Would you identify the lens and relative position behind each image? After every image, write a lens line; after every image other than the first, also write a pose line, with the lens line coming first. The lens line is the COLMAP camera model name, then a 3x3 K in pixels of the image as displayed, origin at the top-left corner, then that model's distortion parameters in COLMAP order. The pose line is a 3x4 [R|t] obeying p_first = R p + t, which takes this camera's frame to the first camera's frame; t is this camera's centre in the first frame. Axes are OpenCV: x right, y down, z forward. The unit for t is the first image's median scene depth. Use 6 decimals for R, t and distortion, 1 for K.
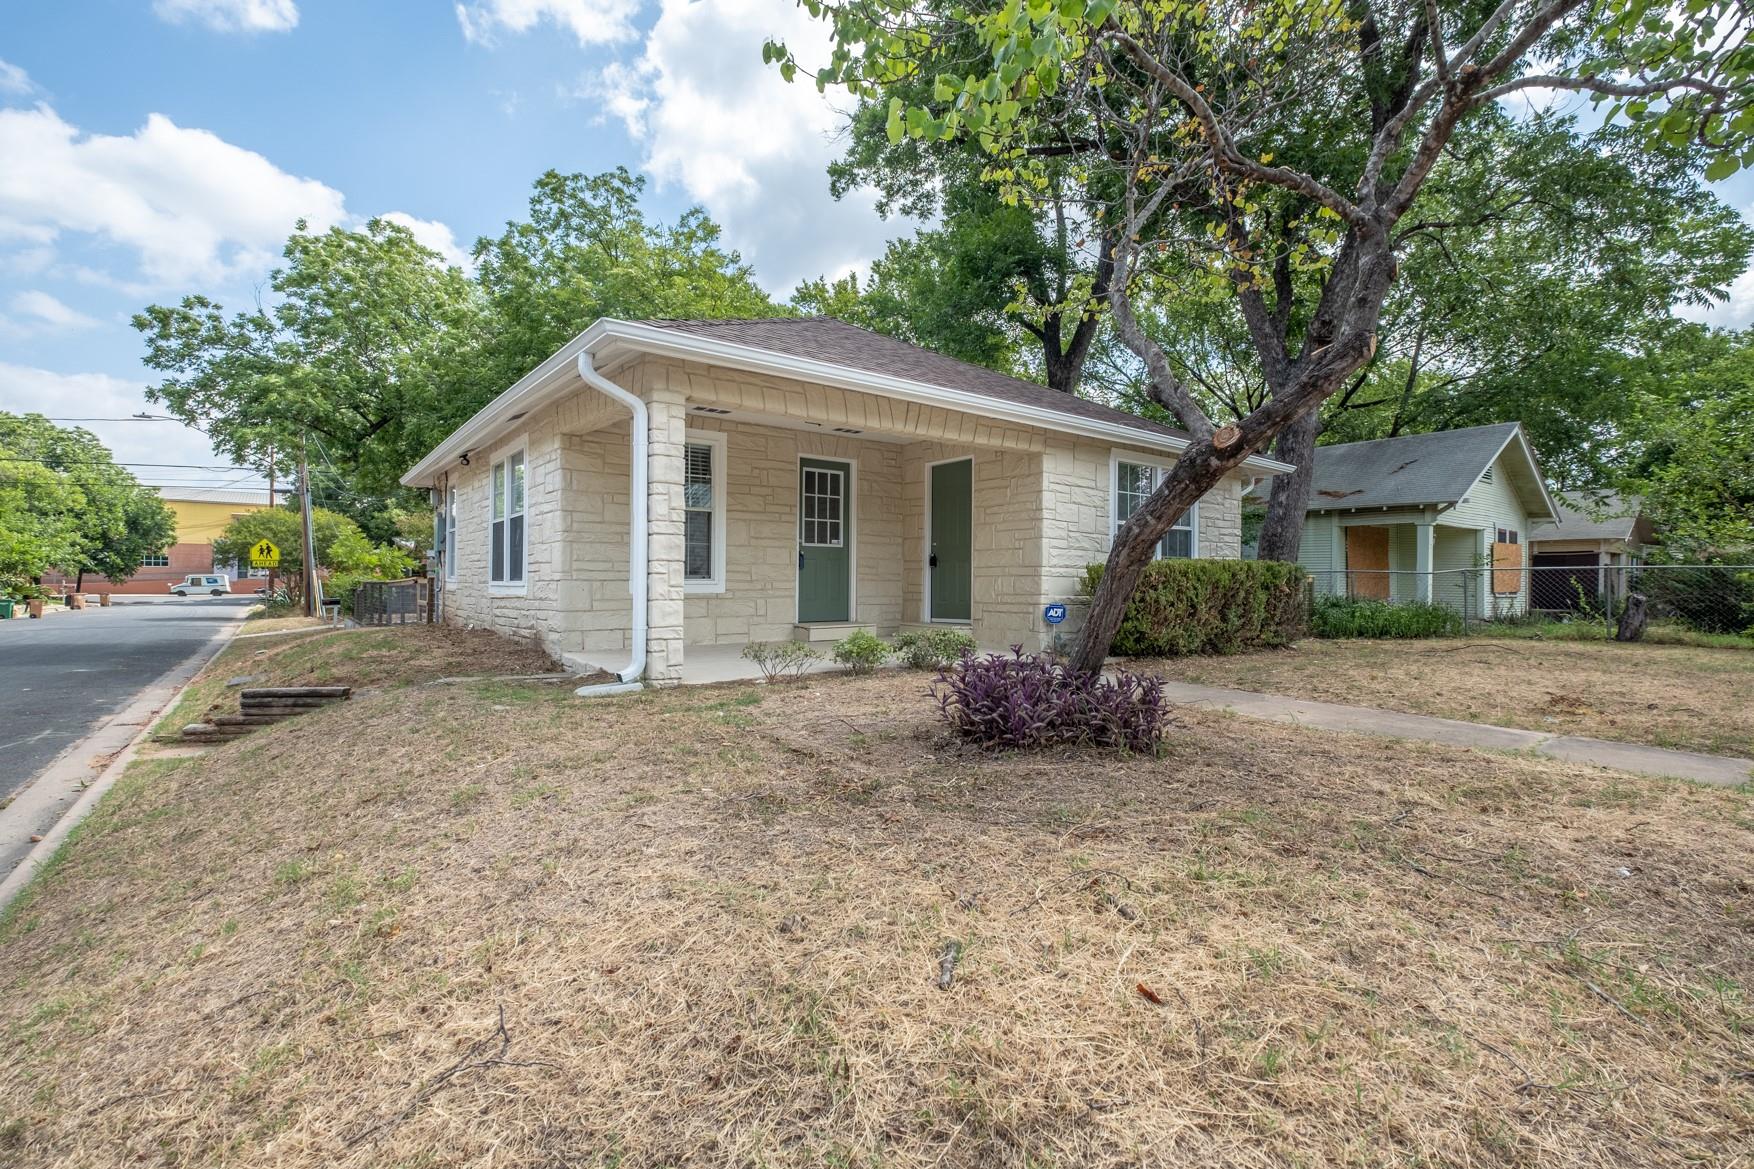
lens RADIAL K [[758.9, 0, 877.3], [0, 758.9, 580.6], [0, 0, 1]] dist [0.011164, -0.001258]
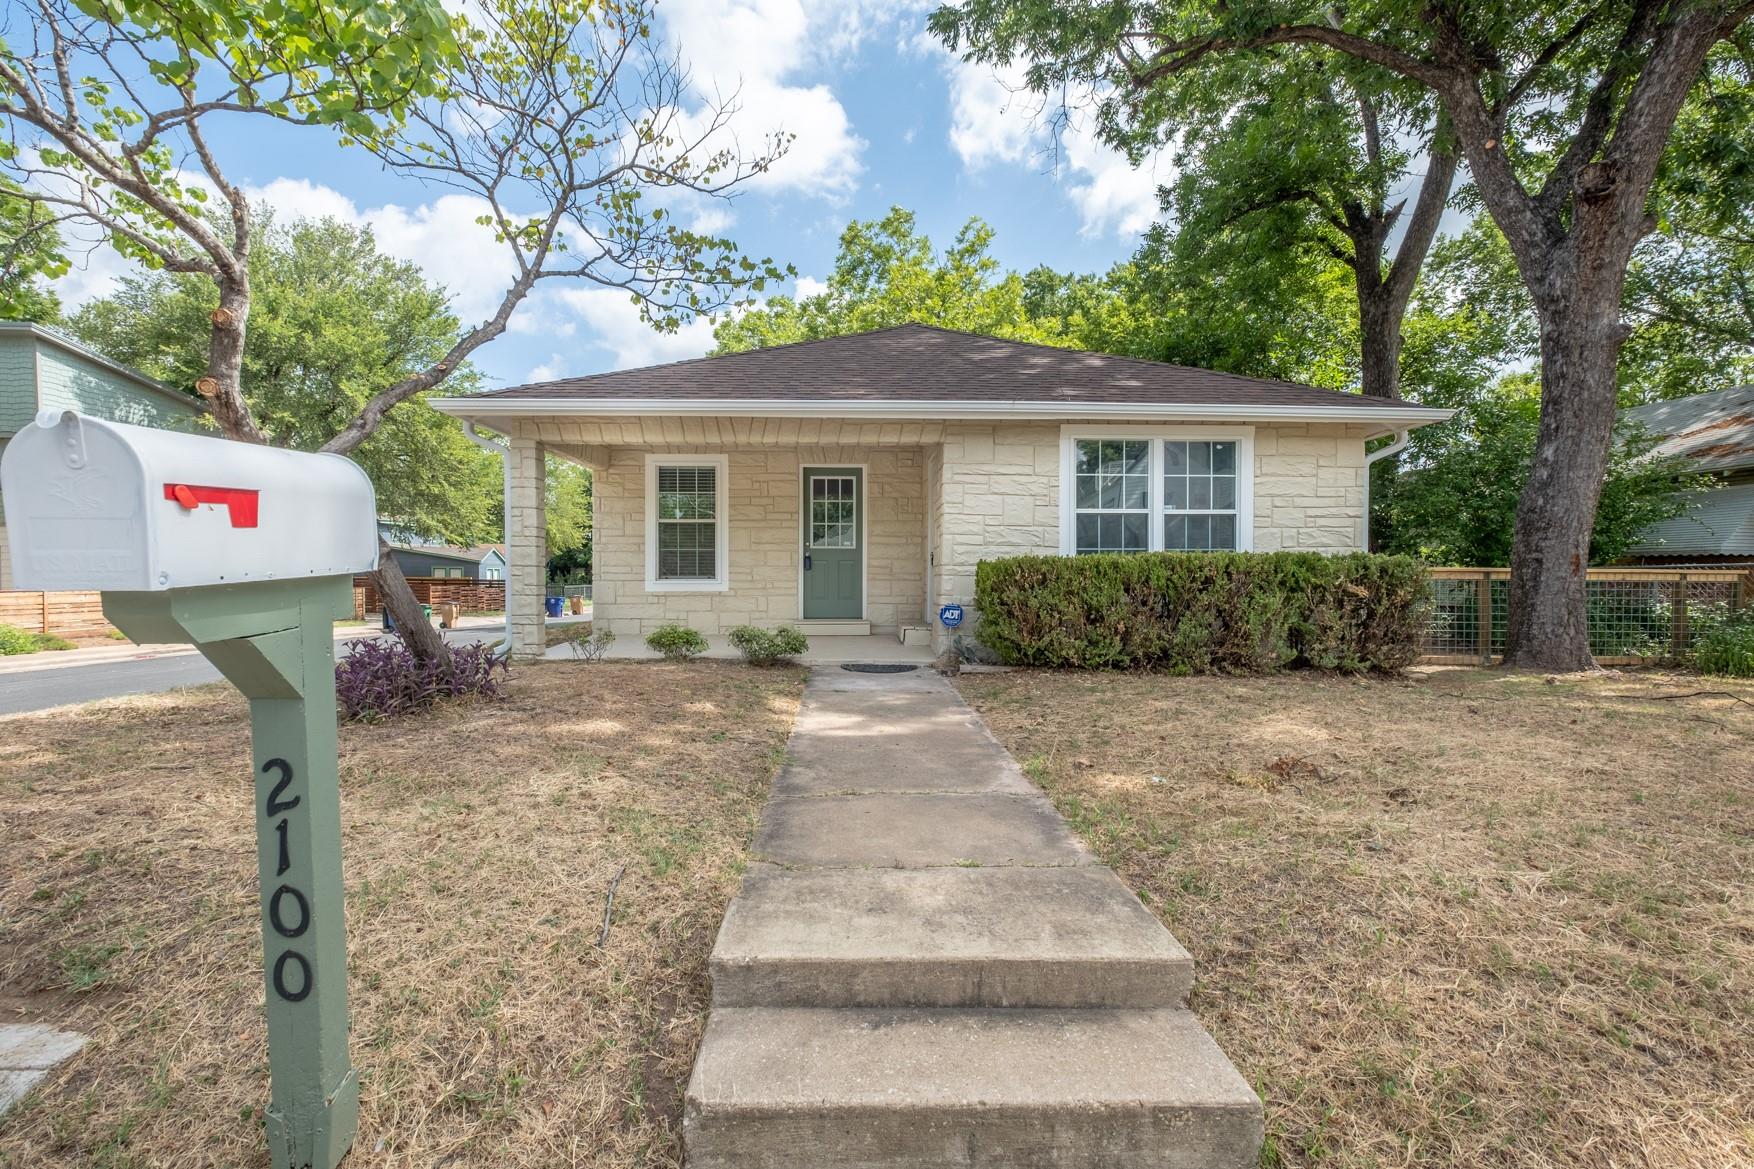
lens RADIAL K [[758.9, 0, 878.6], [0, 758.9, 590.2], [0, 0, 1]] dist [0.011164, -0.001258]
pose [[0.813189, 0.005070, -0.581977, 0.612481], [0.003535, 0.999901, 0.013650, -0.000540], [0.581988, -0.013158, 0.813091, 0.172017]]
